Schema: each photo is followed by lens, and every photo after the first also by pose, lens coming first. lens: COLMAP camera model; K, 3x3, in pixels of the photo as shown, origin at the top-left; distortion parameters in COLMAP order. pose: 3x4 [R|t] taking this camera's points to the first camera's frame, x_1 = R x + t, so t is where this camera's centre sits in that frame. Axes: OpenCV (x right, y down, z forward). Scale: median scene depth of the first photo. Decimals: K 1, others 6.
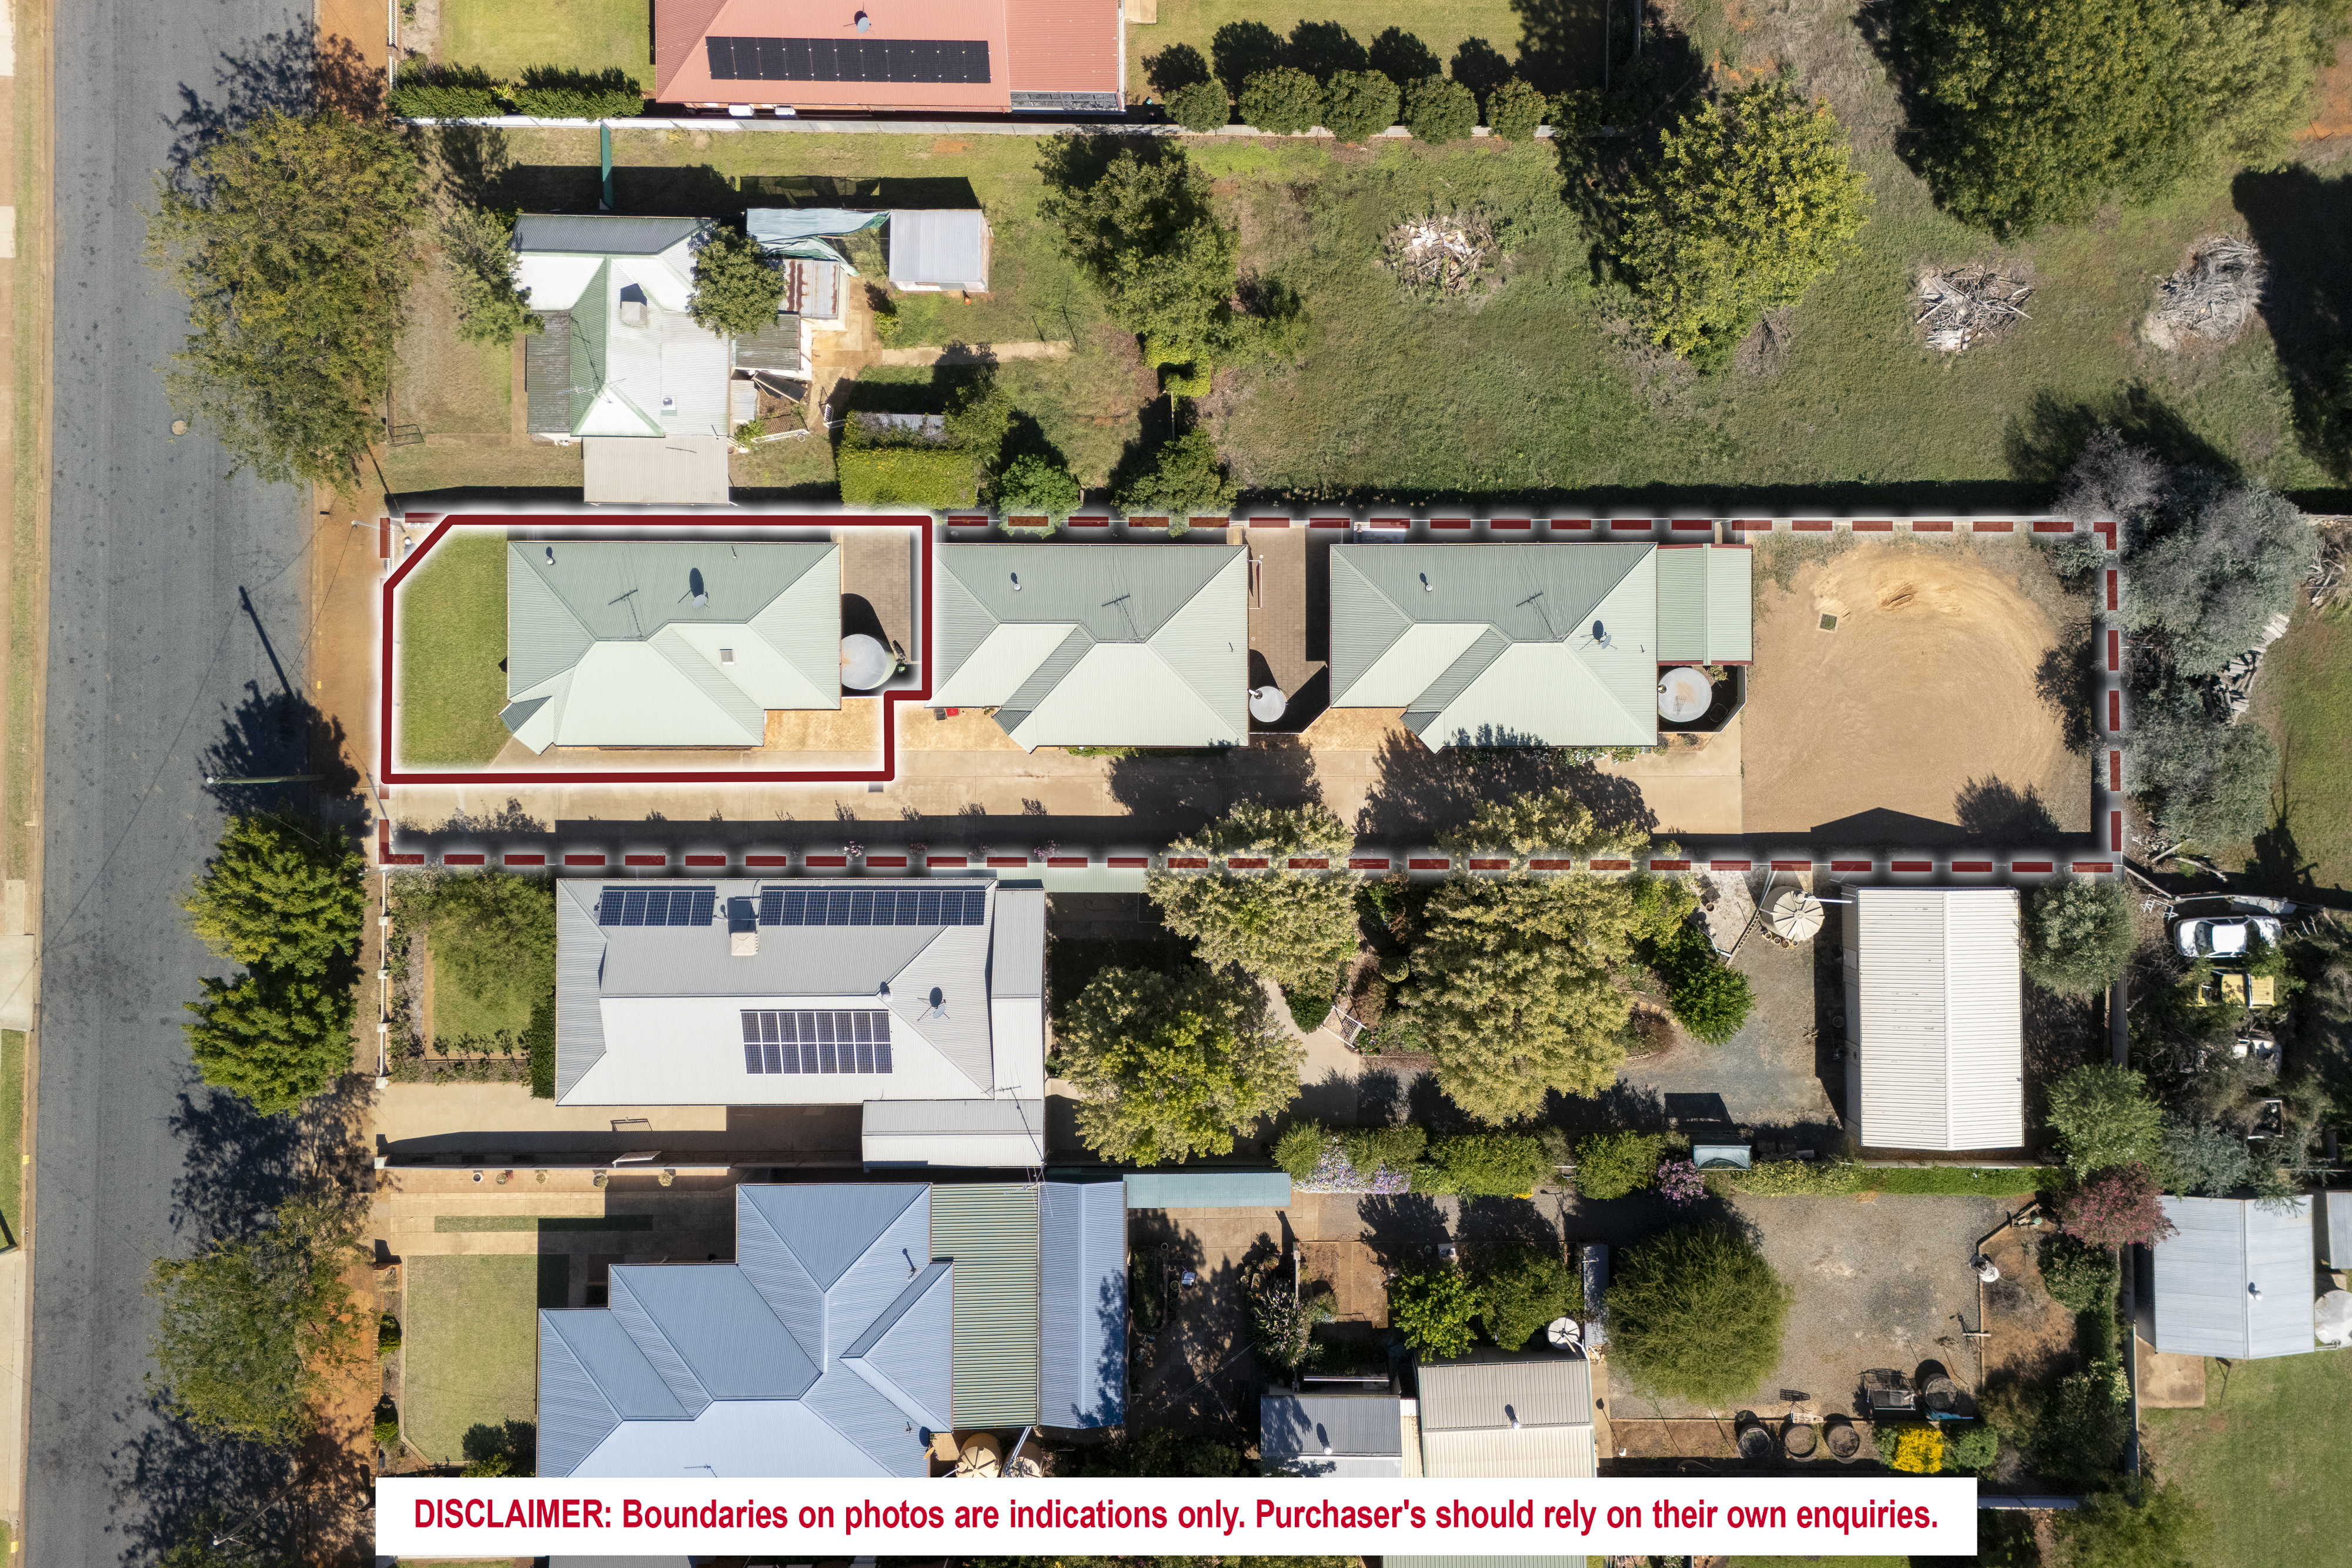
lens RADIAL K [[1629.9, 0, 1176.0], [0, 1629.9, 784.0], [0, 0, 1]] dist [-0.000193, -0.004864]
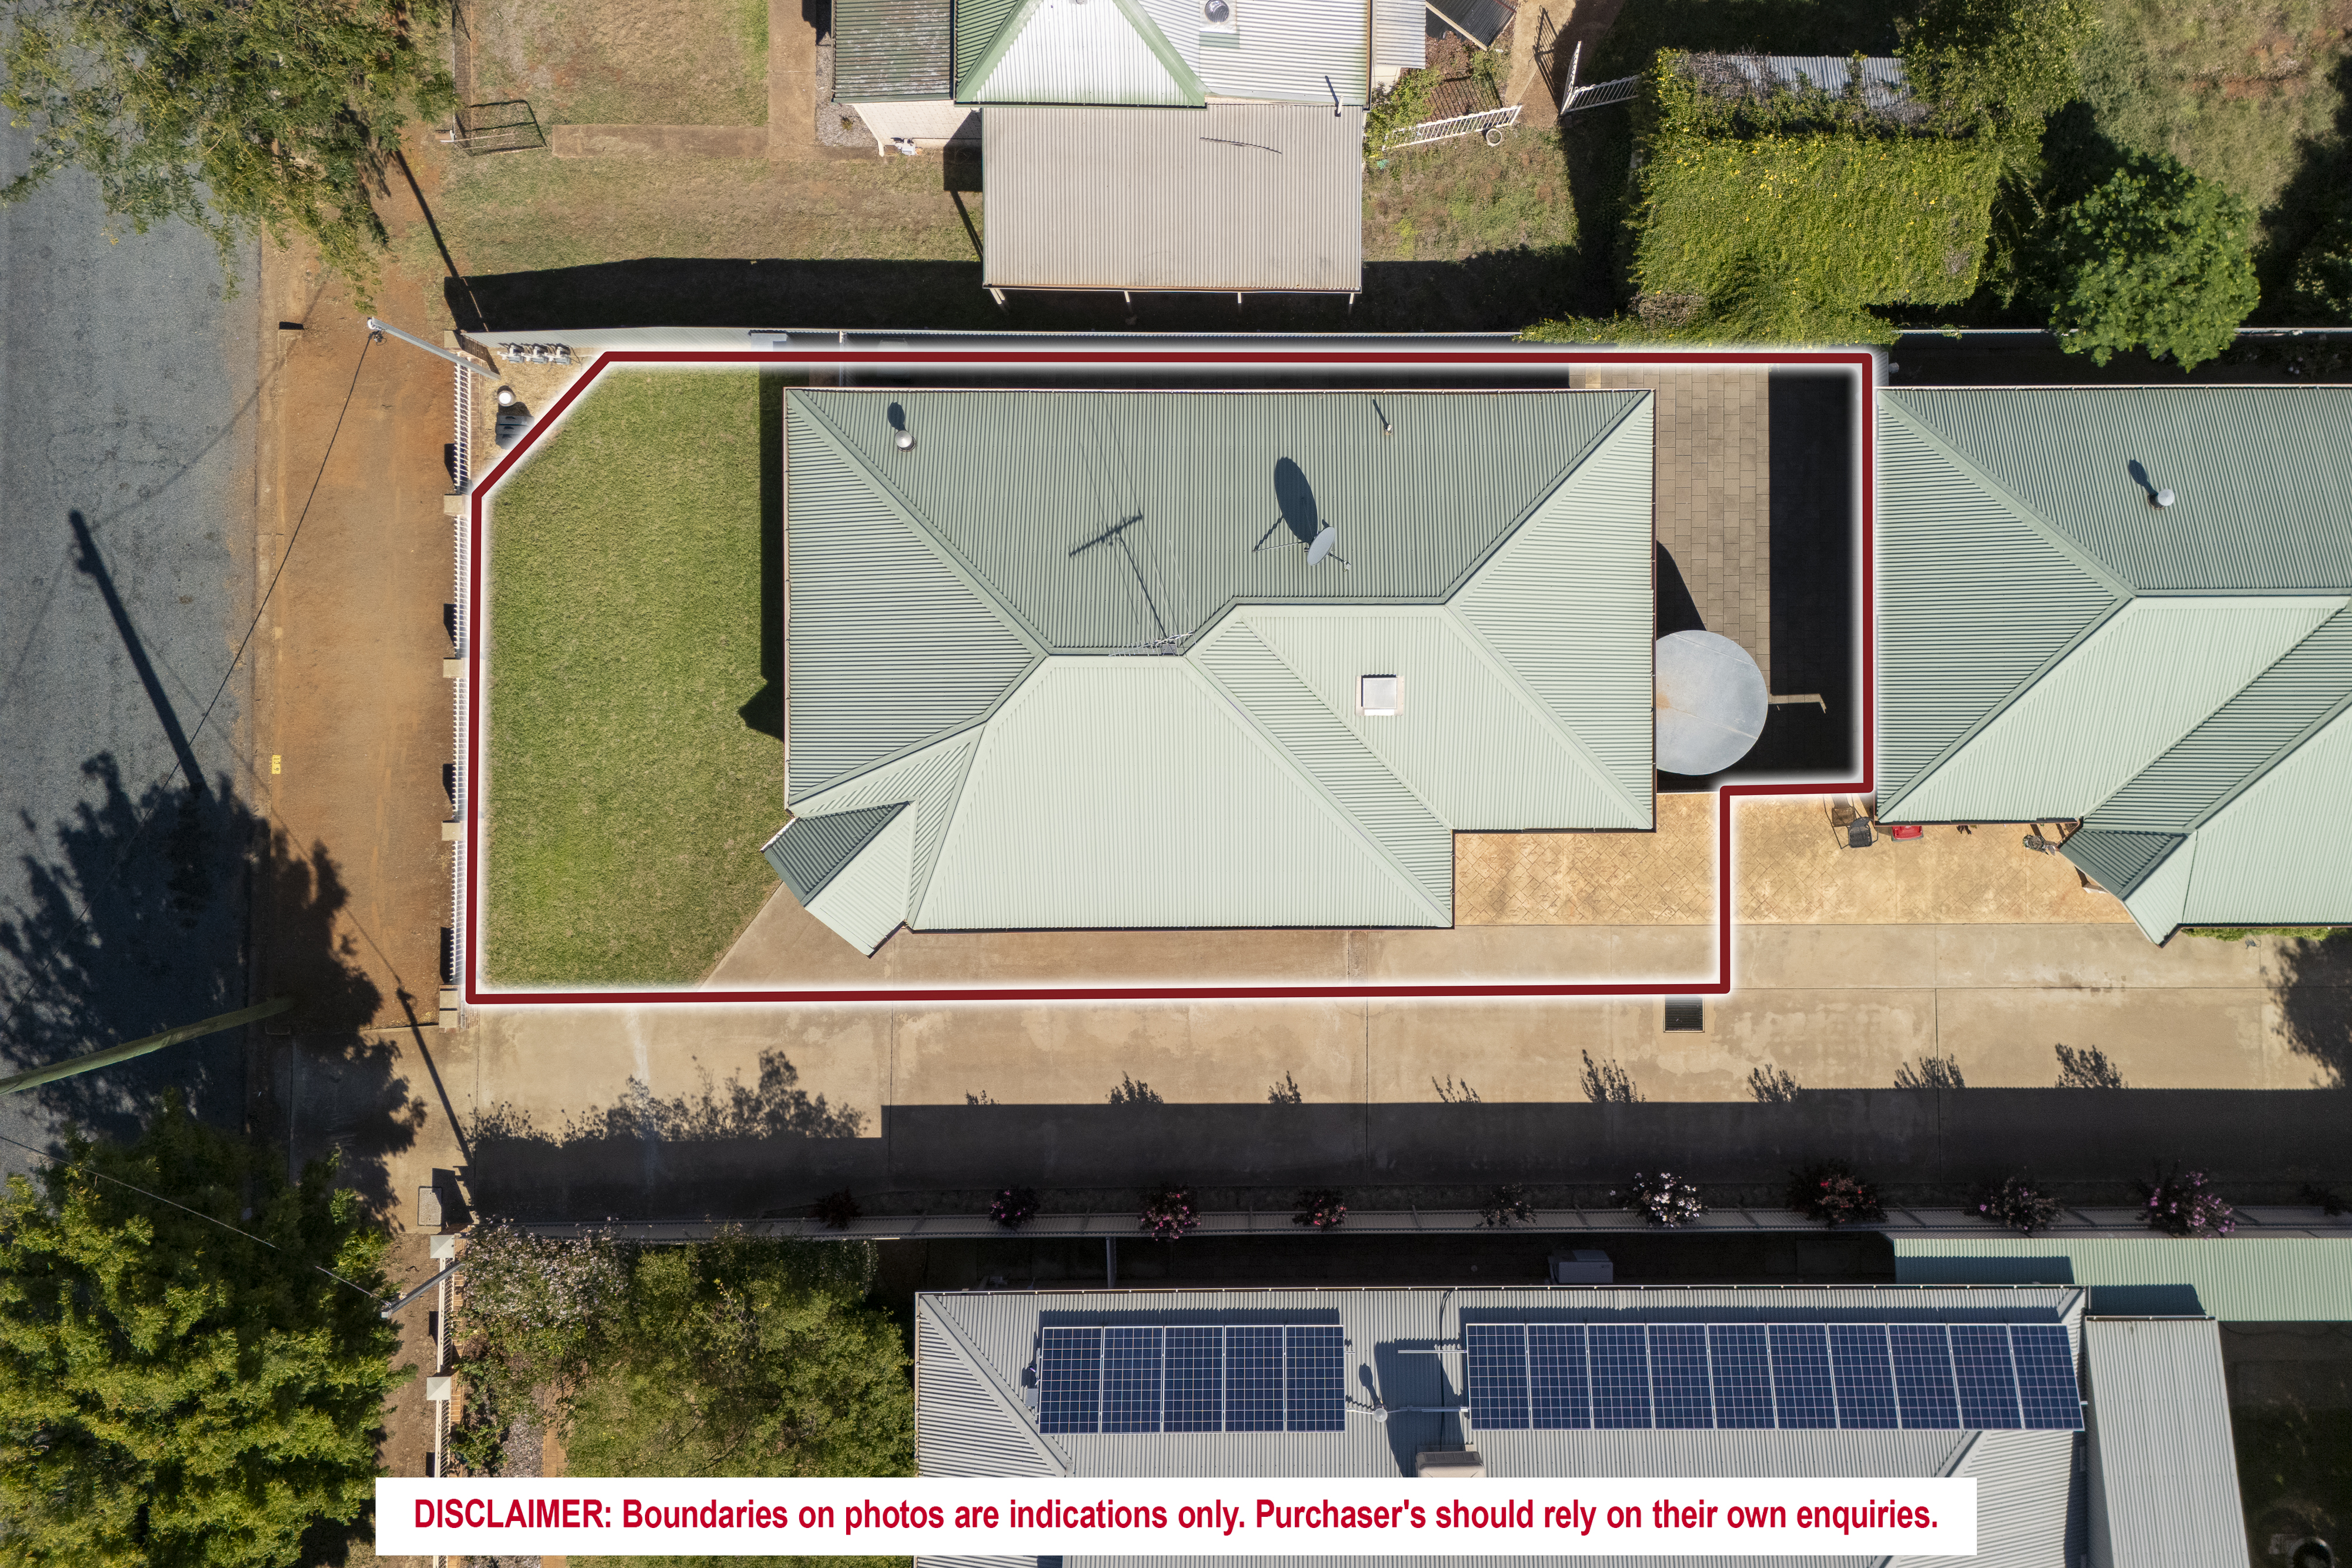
lens RADIAL K [[1716.2, 0, 1173.0], [0, 1716.2, 738.2], [0, 0, 1]] dist [0.072758, -0.072880]
pose [[0.999940, -0.002838, -0.010572, -0.310711], [0.002671, 0.999873, -0.015739, -0.060599], [0.010616, 0.015710, 0.999820, 0.592907]]
